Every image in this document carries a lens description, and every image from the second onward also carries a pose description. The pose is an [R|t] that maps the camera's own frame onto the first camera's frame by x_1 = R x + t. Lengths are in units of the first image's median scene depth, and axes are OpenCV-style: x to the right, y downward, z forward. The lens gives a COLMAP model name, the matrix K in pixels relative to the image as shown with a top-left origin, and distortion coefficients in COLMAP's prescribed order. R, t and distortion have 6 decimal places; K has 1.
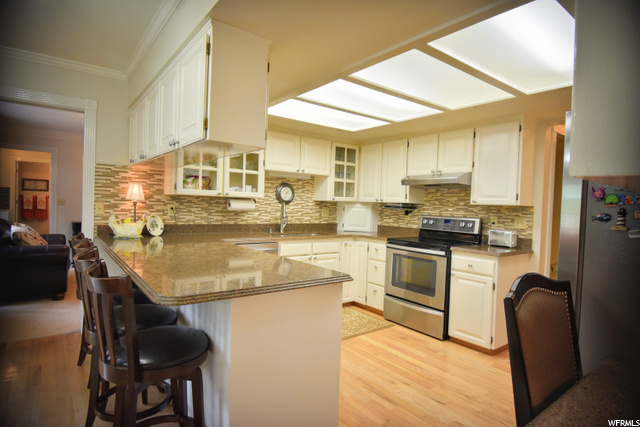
lens RADIAL K [[354.8, 0, 317.9], [0, 354.8, 213.9], [0, 0, 1]] dist [-0.001628, -0.001817]
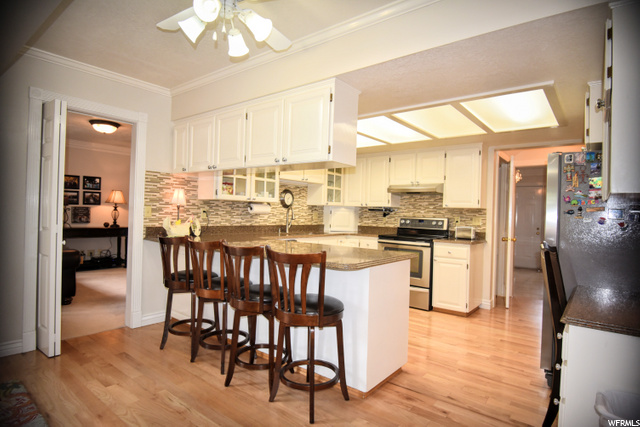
lens RADIAL K [[354.8, 0, 323.2], [0, 354.8, 213.1], [0, 0, 1]] dist [-0.001628, -0.001817]
pose [[0.970207, -0.005578, 0.242214, -0.310348], [0.010159, 0.999792, -0.017667, 0.012229], [-0.242065, 0.019601, 0.970062, -0.170789]]
